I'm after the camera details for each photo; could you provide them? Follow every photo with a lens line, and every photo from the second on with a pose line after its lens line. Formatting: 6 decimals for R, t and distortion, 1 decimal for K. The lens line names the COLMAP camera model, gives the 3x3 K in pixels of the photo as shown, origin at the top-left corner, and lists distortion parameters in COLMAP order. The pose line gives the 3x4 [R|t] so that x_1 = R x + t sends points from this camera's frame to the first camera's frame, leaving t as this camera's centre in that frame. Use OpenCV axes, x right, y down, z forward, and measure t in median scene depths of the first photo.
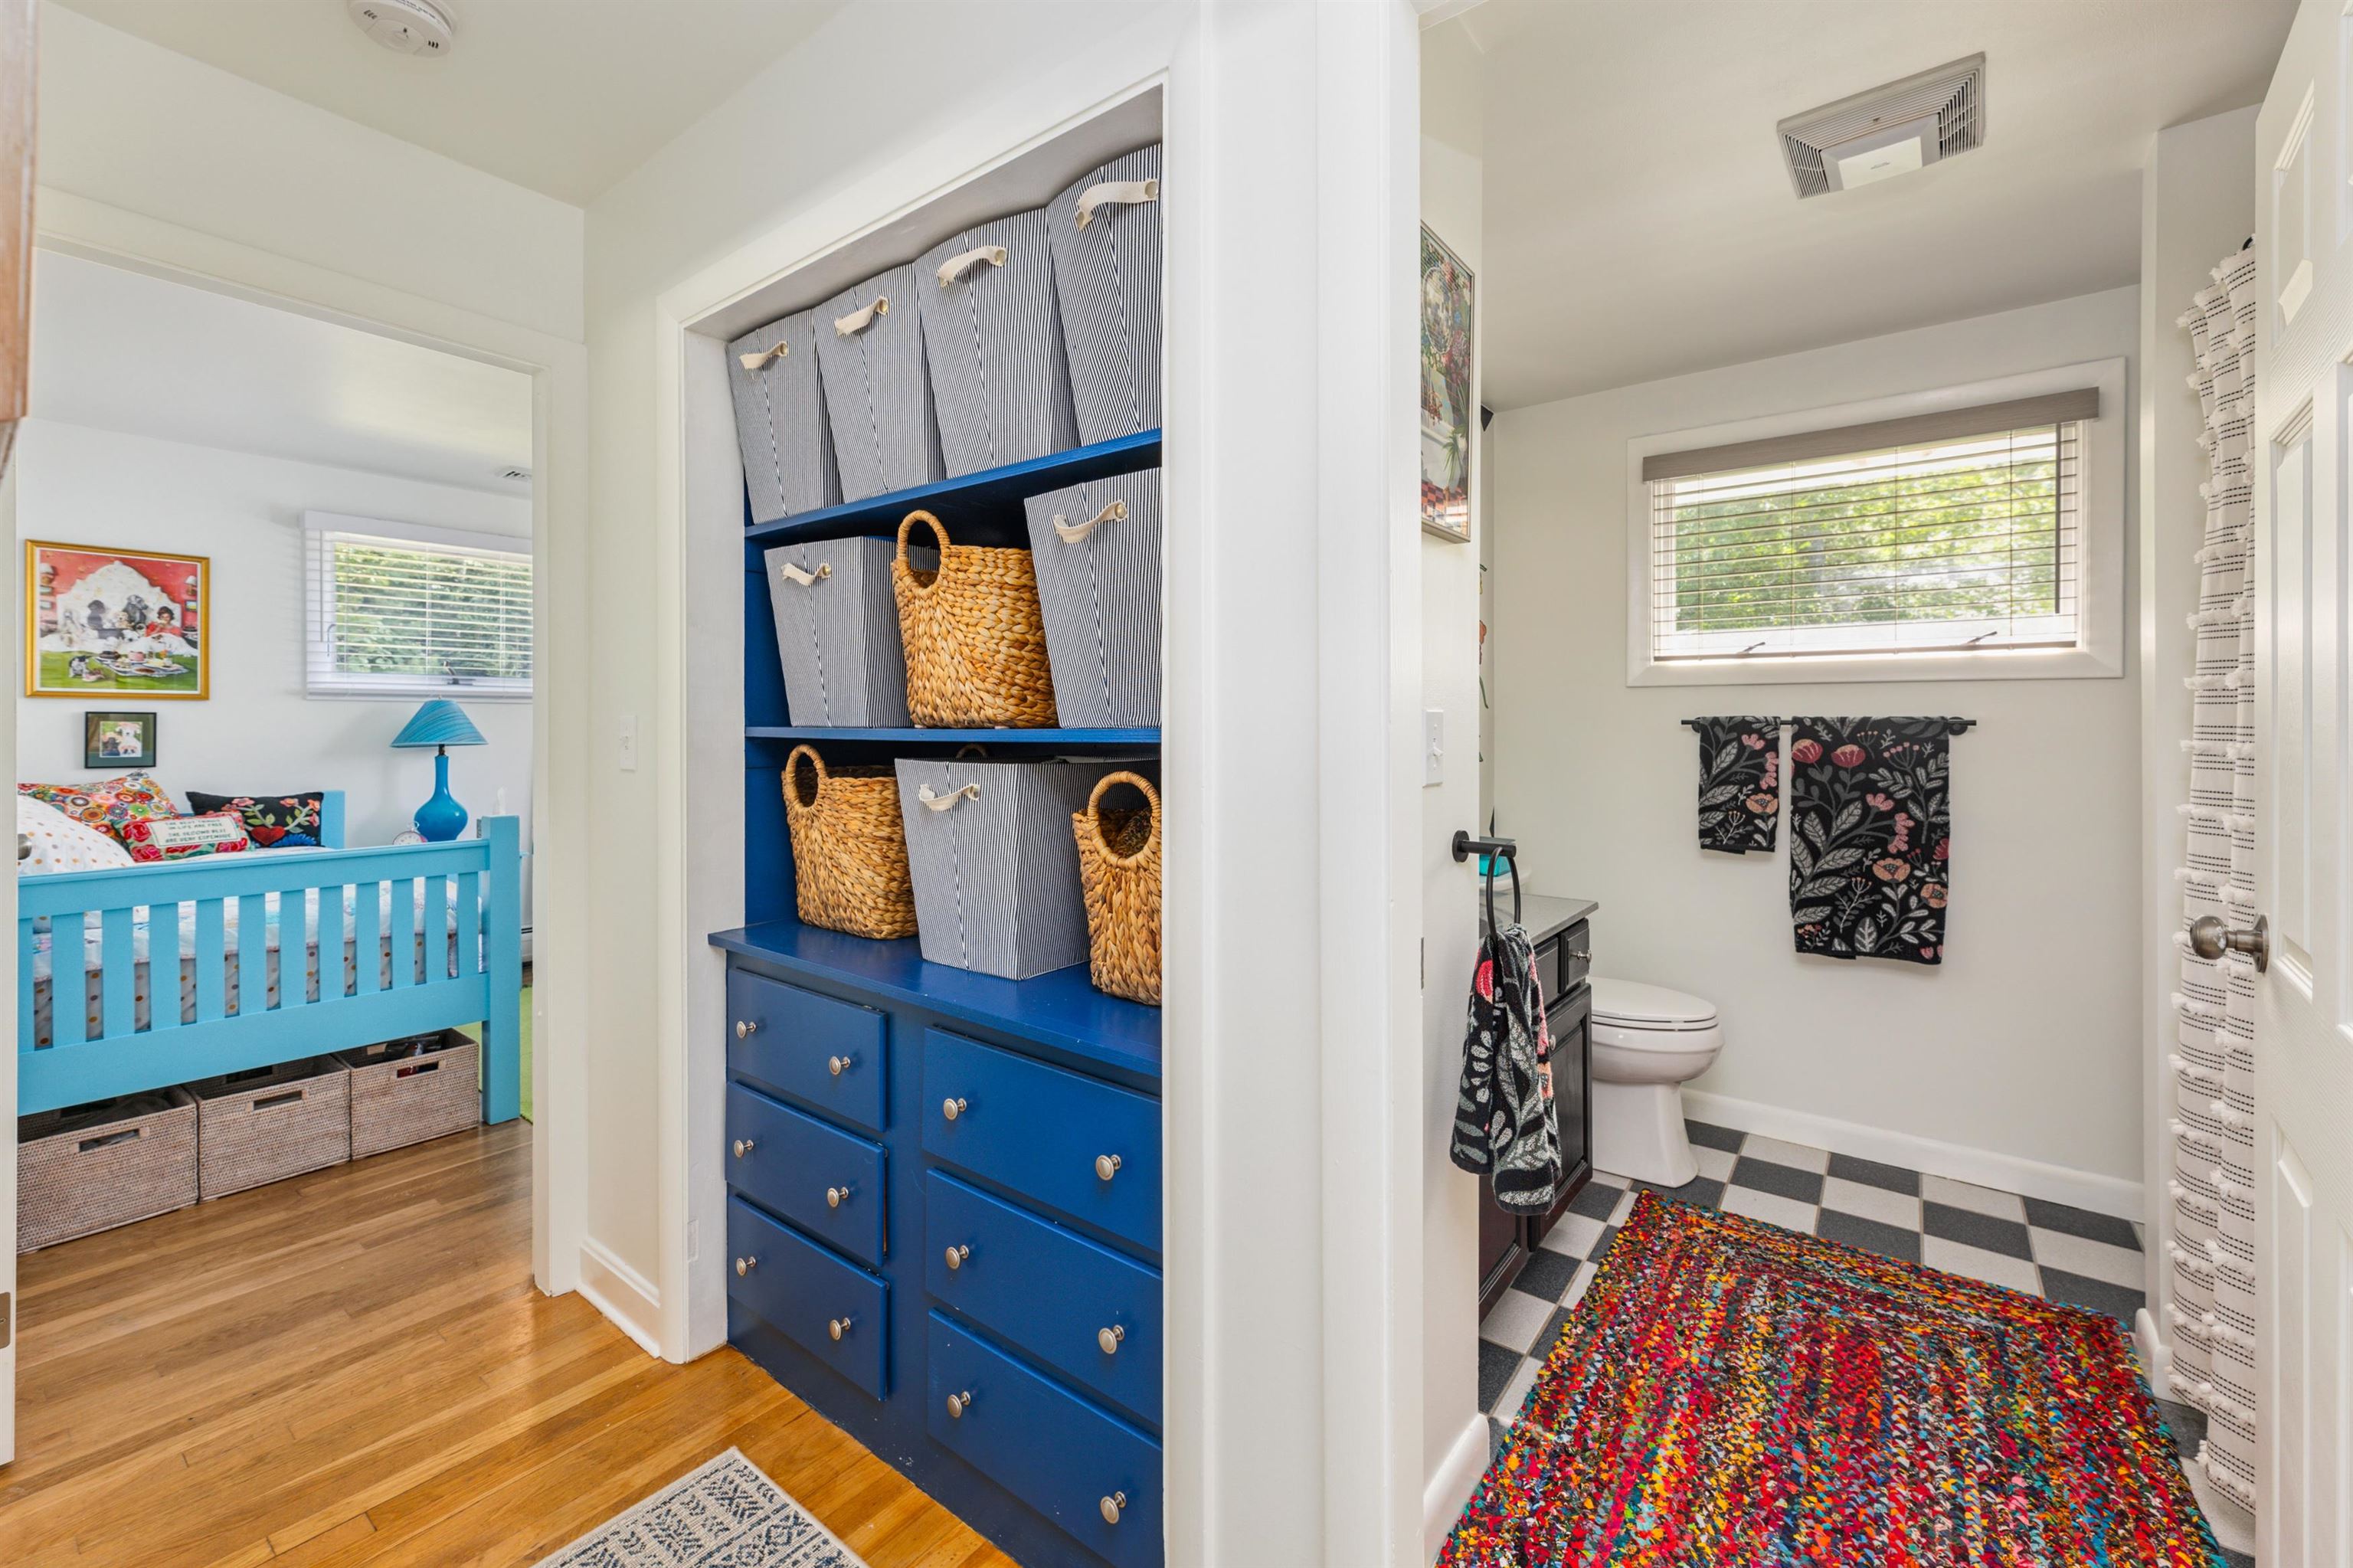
lens RADIAL K [[968.6, 0, 1188.0], [0, 968.6, 721.9], [0, 0, 1]] dist [0.002995, 0.000737]
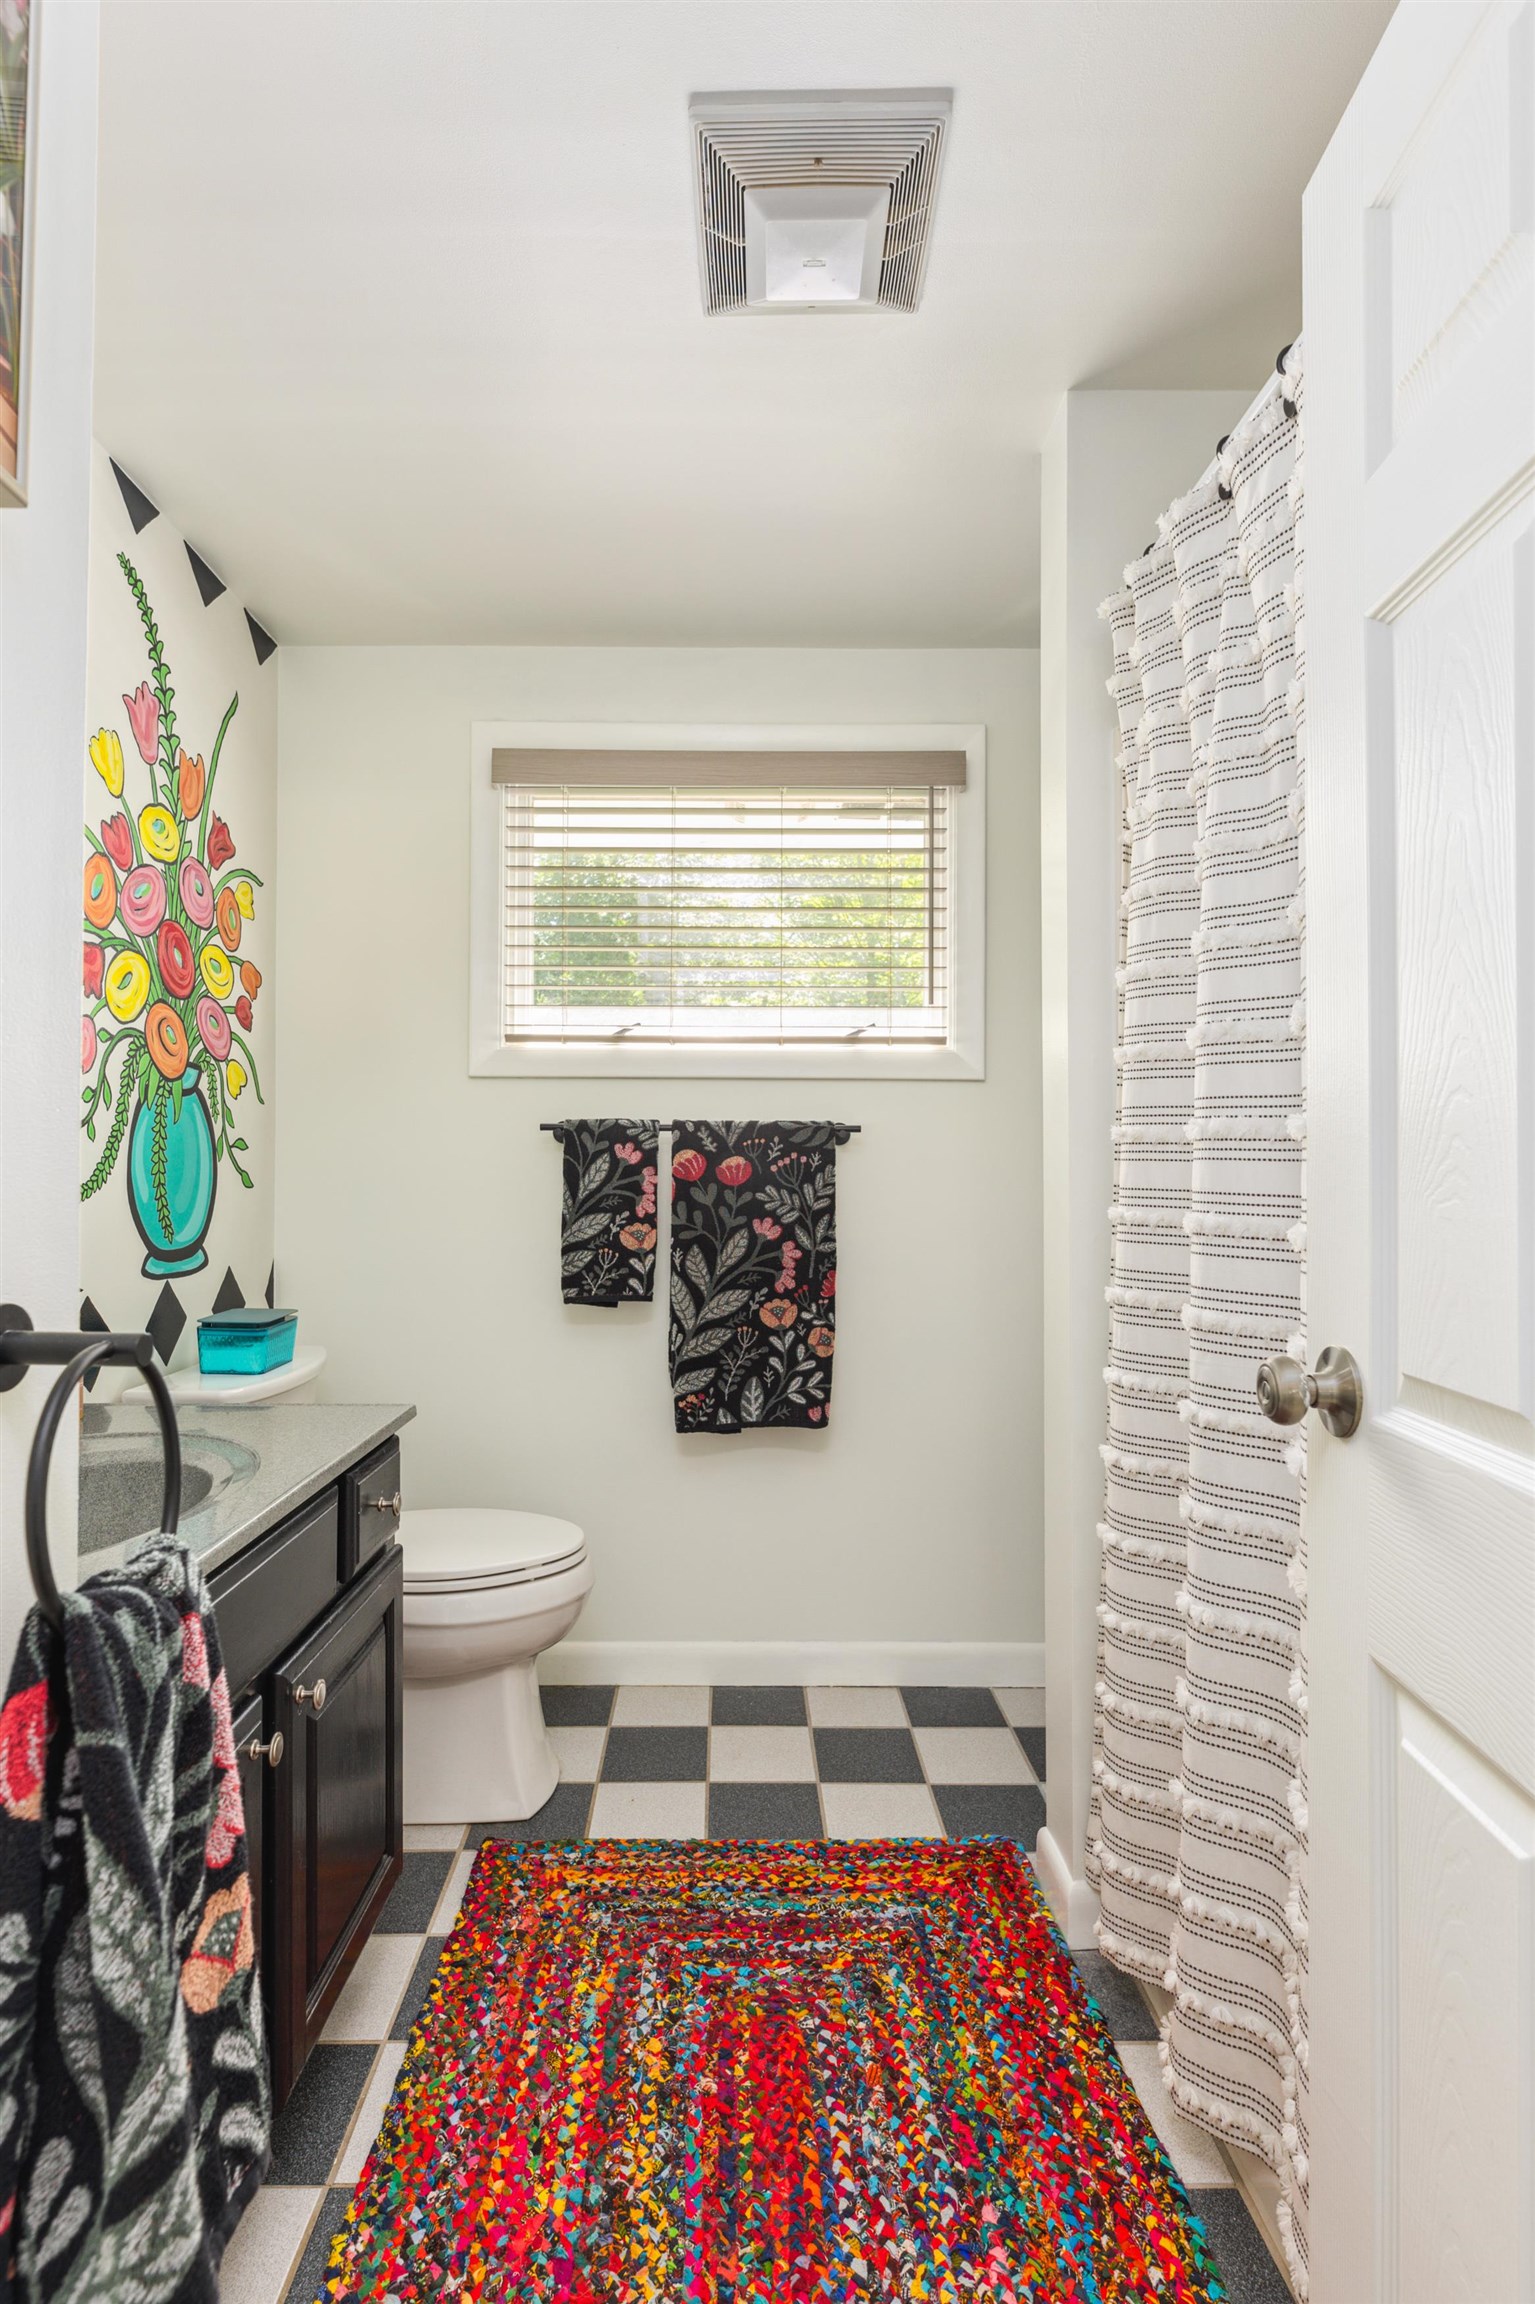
lens RADIAL K [[1105.0, 0, 734.9], [0, 1105.0, 1159.5], [0, 0, 1]] dist [-0.001111, -0.001549]
pose [[0.796635, 0.008786, 0.604397, 0.156261], [-0.002740, 0.999937, -0.010924, 0.037886], [-0.604455, 0.007046, 0.796608, 0.314329]]
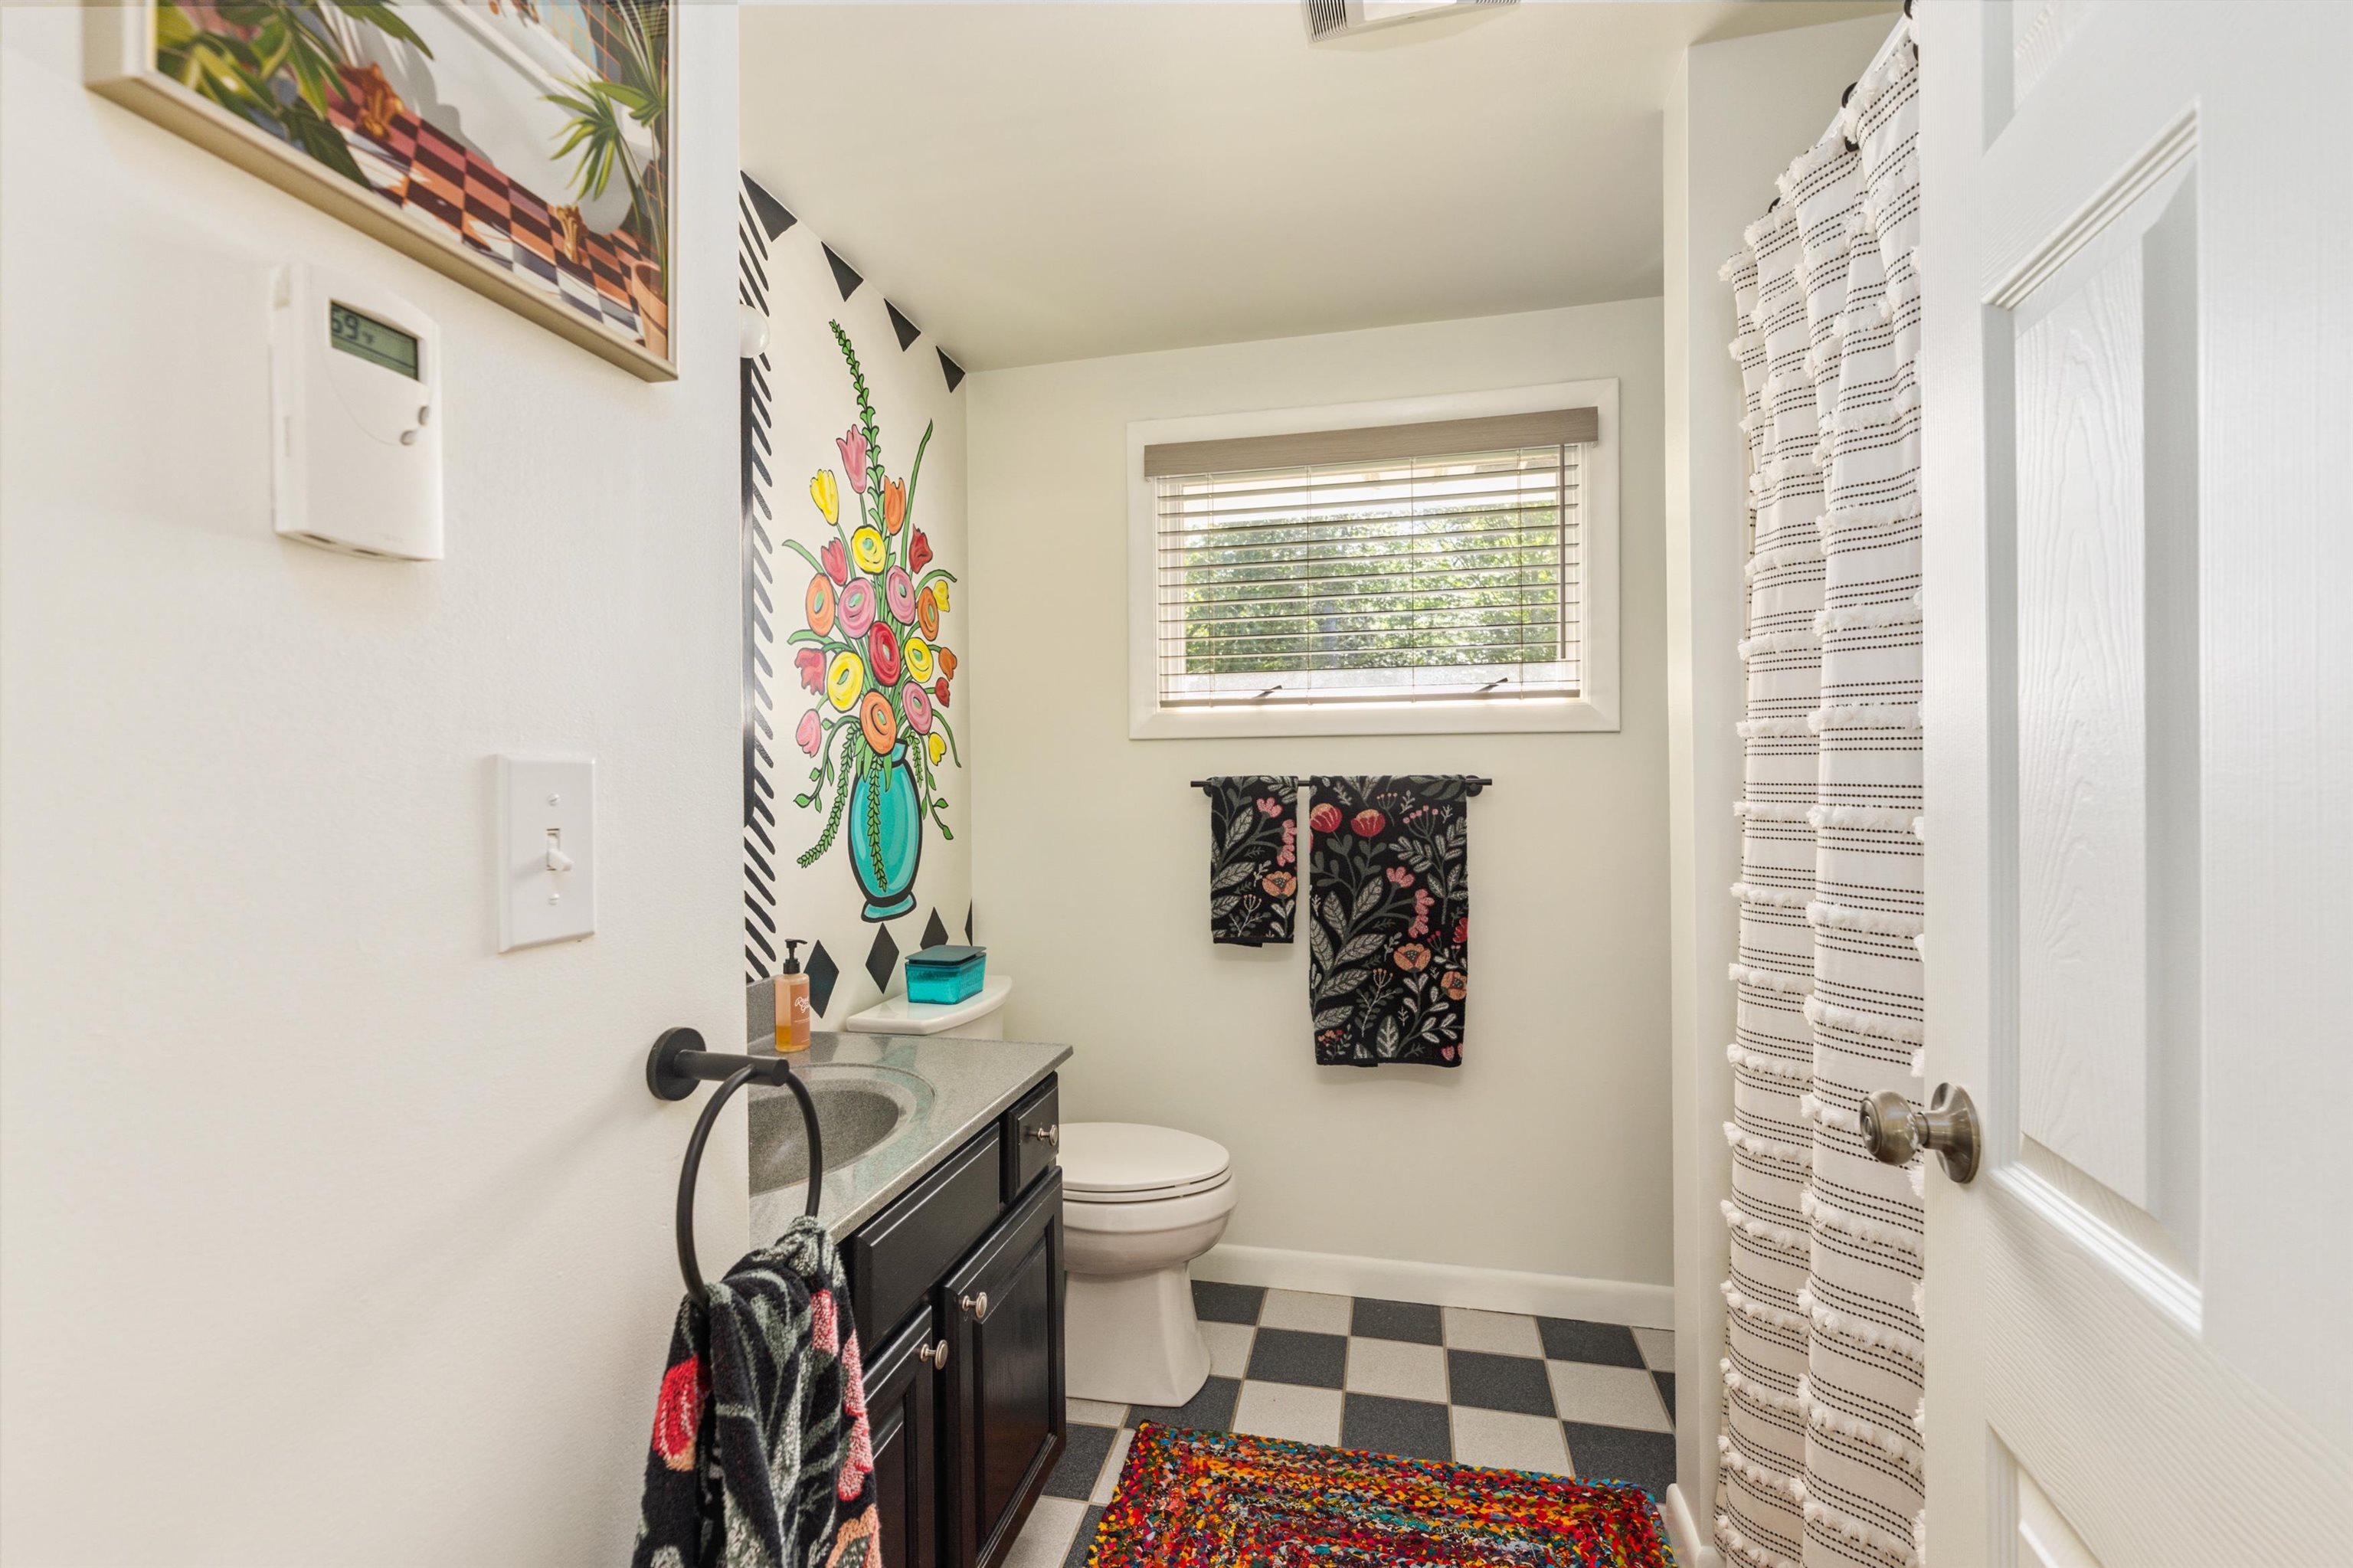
lens RADIAL K [[1004.0, 0, 1173.0], [0, 1004.0, 791.2], [0, 0, 1]] dist [-0.001535, -0.001833]
pose [[0.913130, -0.011584, 0.407503, 0.188988], [0.009635, 0.999930, 0.006834, 0.000317], [-0.407554, -0.002314, 0.913178, 0.300748]]
